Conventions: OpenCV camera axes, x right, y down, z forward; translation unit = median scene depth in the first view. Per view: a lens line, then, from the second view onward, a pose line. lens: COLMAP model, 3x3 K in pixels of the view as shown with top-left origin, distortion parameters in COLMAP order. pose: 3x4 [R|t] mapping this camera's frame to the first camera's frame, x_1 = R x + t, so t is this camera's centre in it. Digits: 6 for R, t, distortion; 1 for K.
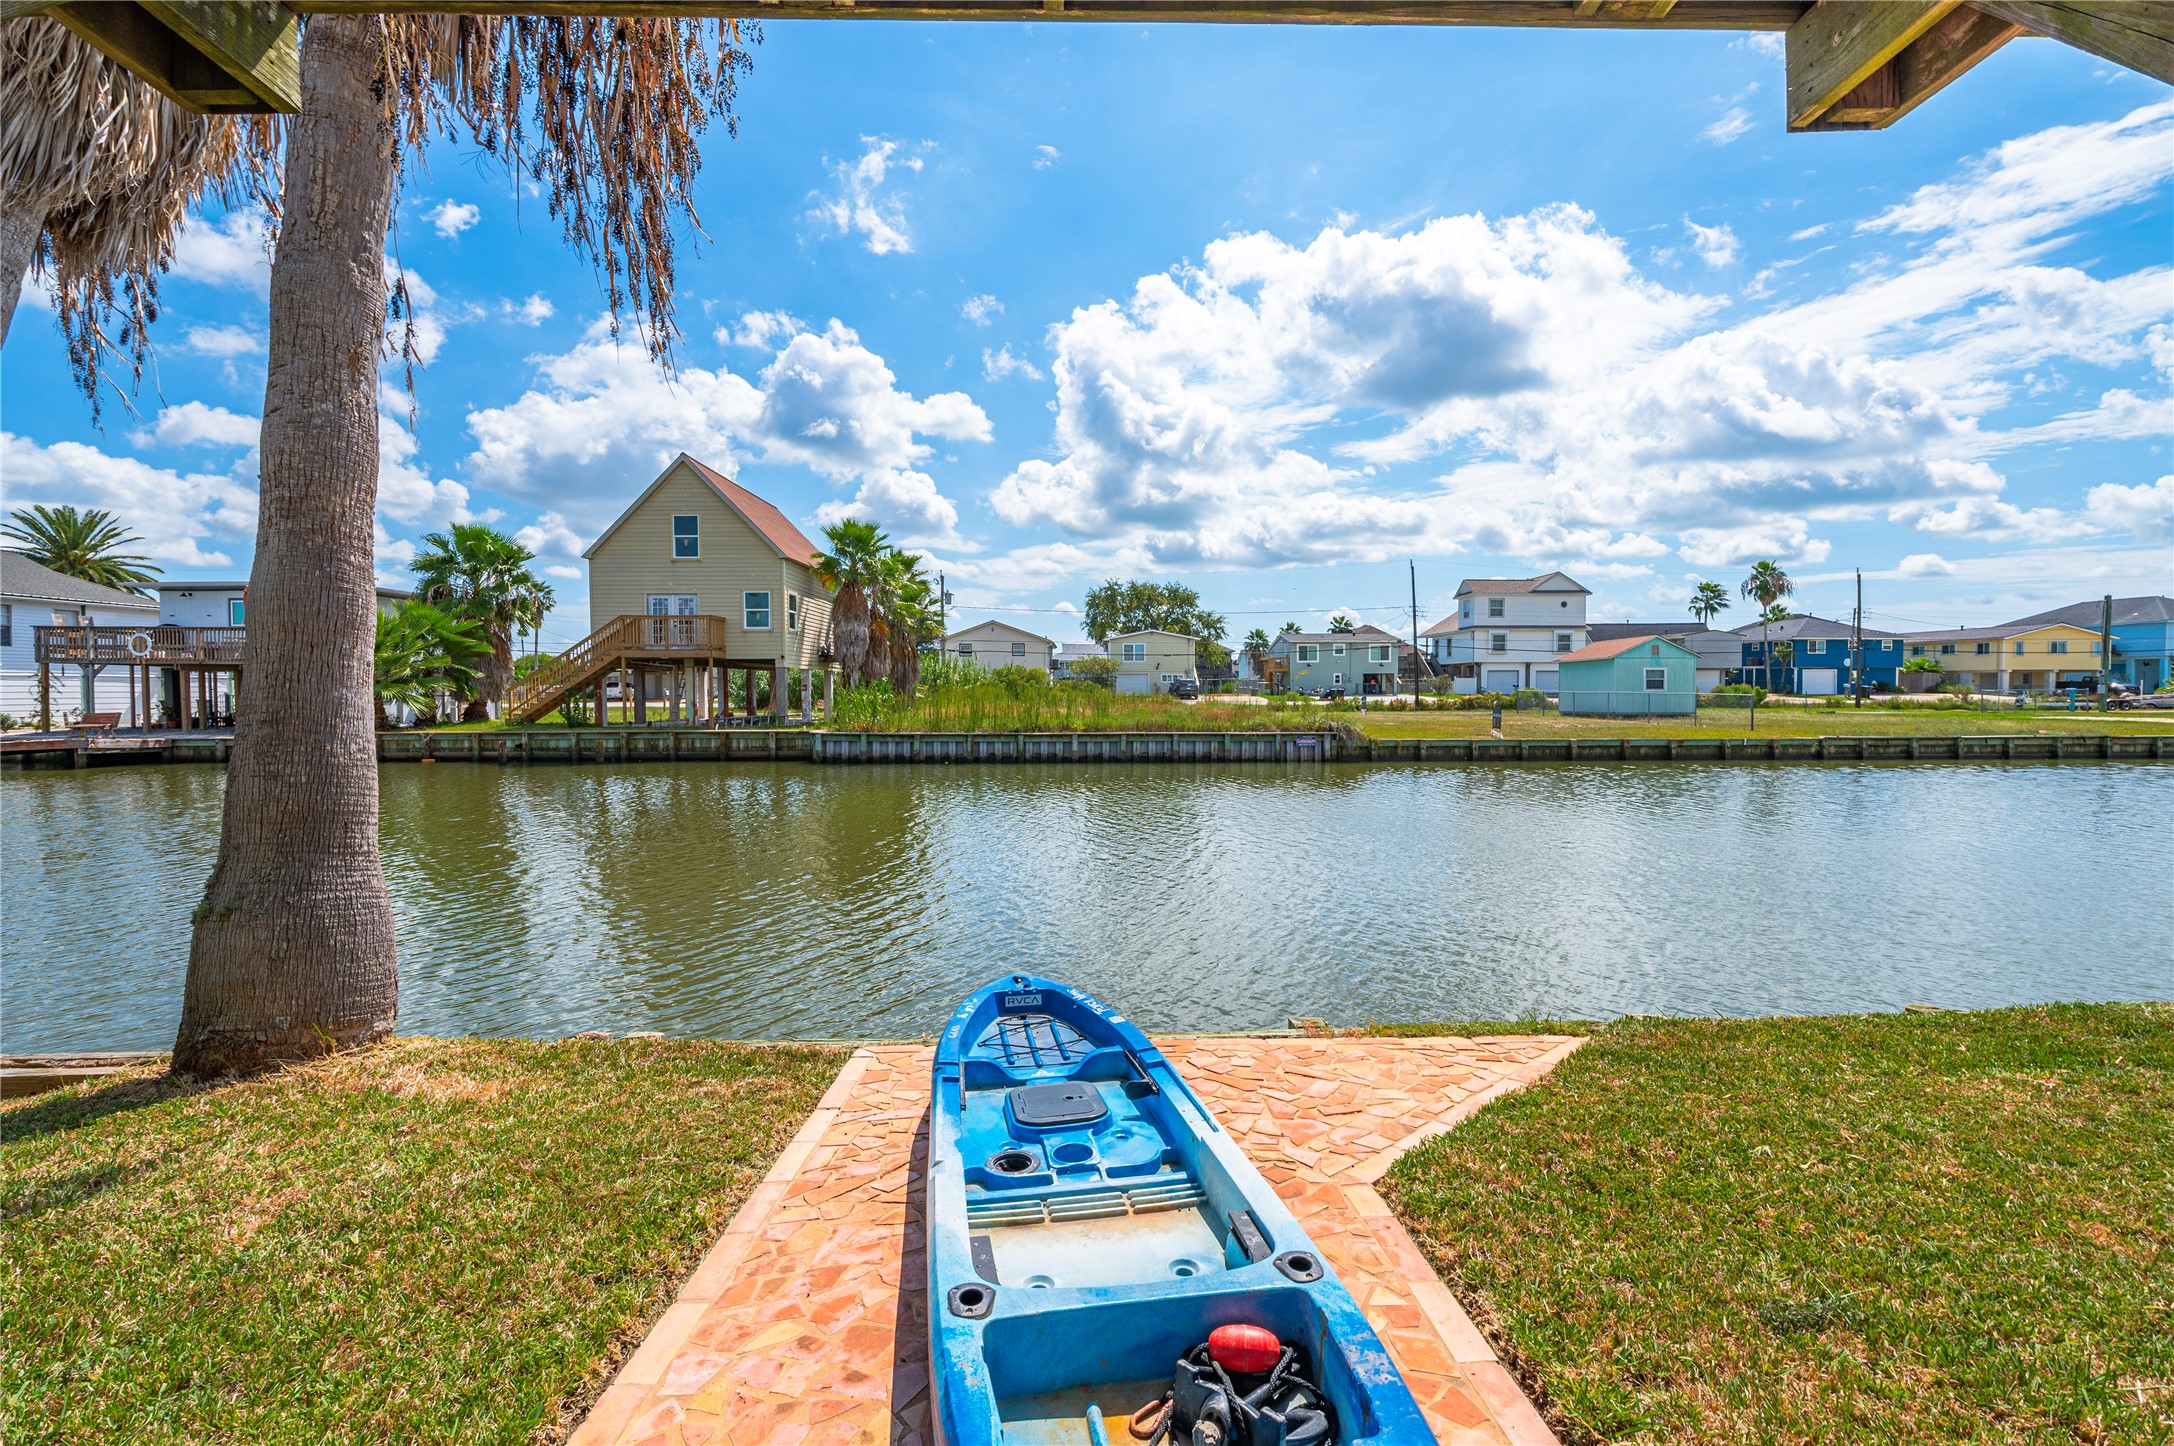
lens RADIAL K [[932.2, 0, 1087.0], [0, 932.2, 723.0], [0, 0, 1]] dist [-0.011556, -0.000353]
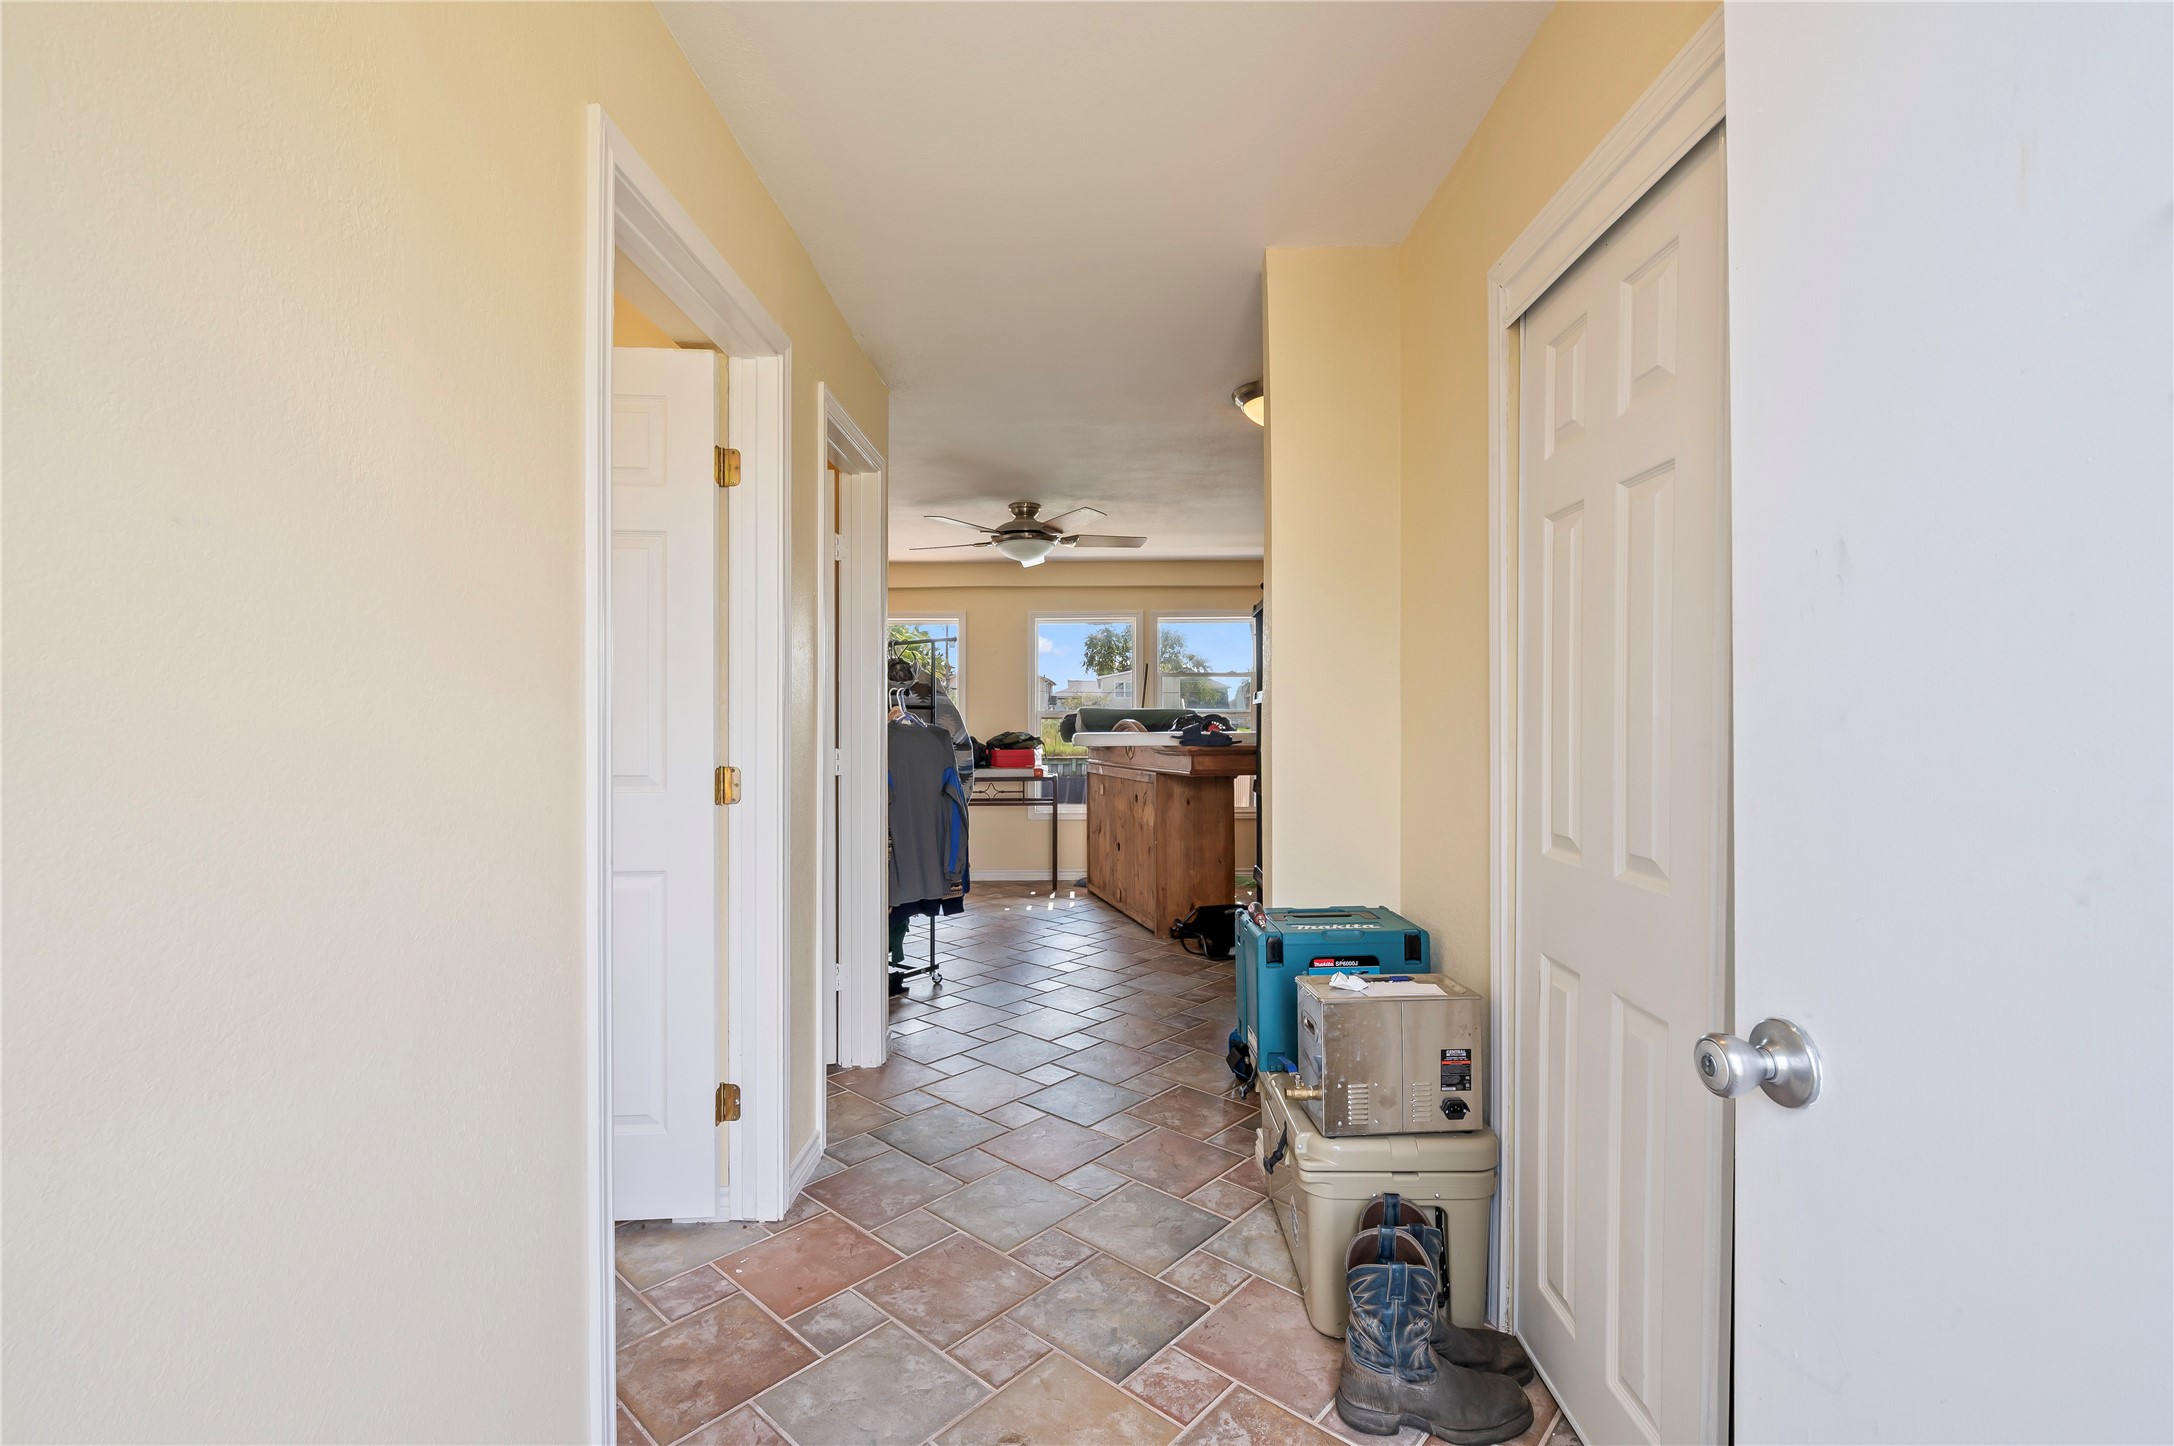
lens RADIAL K [[968.8, 0, 1087.0], [0, 968.8, 723.0], [0, 0, 1]] dist [-0.017027, 0.000474]
pose [[0.999622, -0.000651, -0.027475, 0.041045], [-0.000357, 0.999327, -0.036693, 0.005662], [0.027481, 0.036689, 0.998949, -0.153256]]
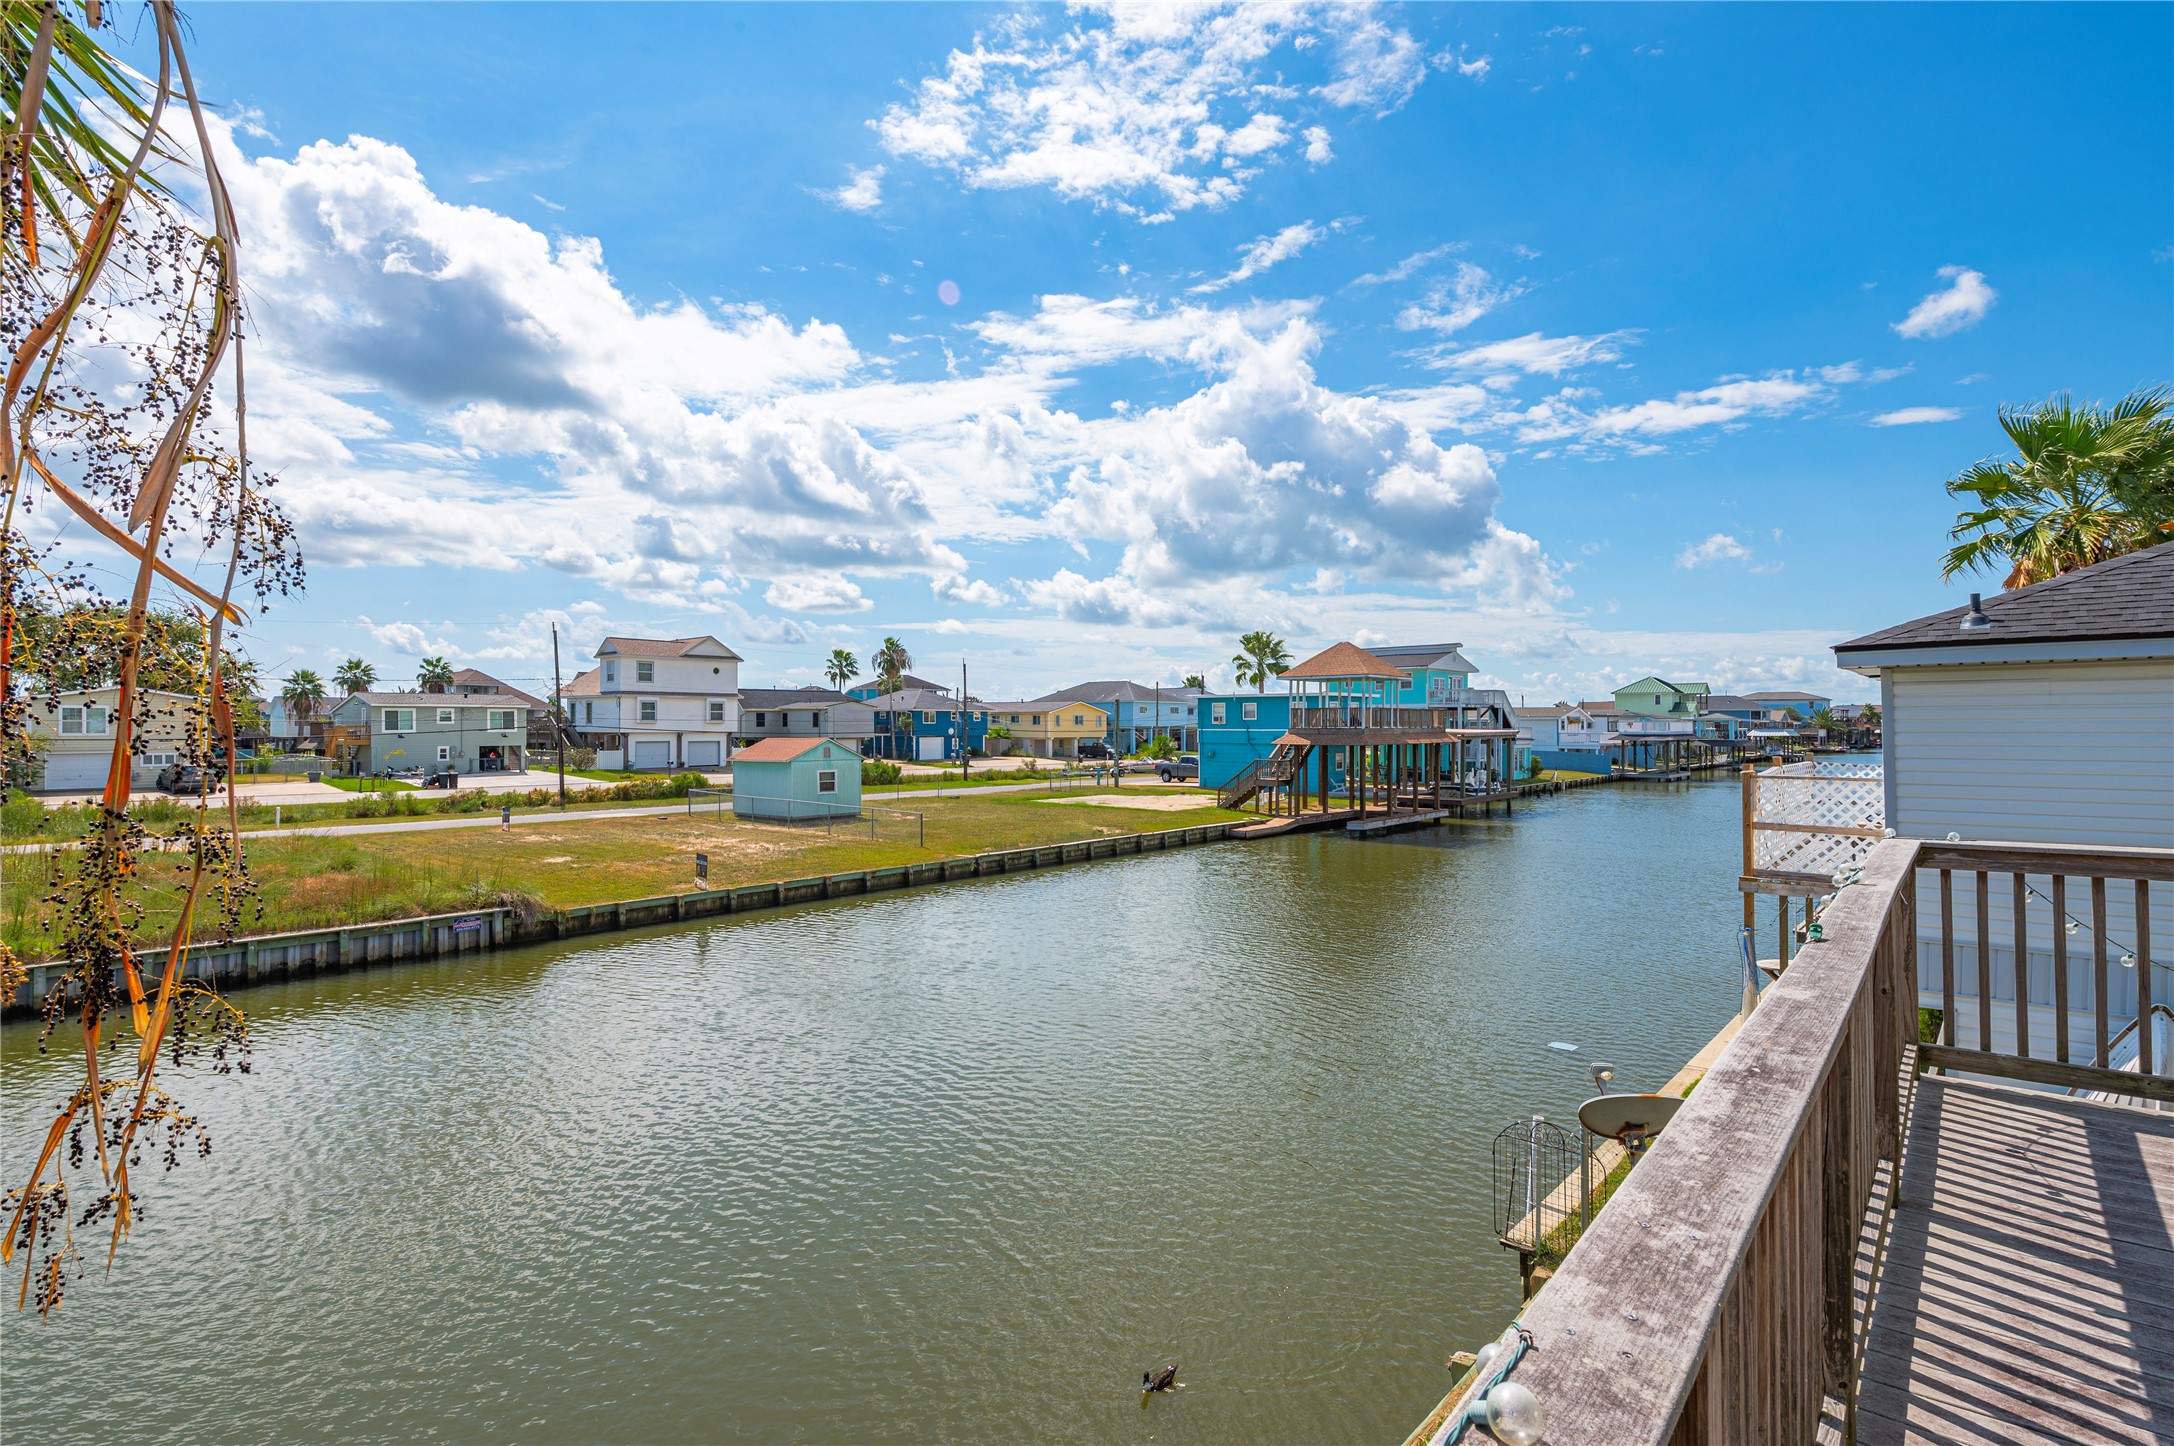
lens RADIAL K [[1042.3, 0, 1096.5], [0, 1042.3, 697.0], [0, 0, 1]] dist [-0.011883, 0.000522]
pose [[0.657678, 0.017032, 0.753106, -0.027779], [0.024159, 0.998753, -0.043685, -0.047452], [-0.752911, 0.046925, 0.656447, 0.019750]]
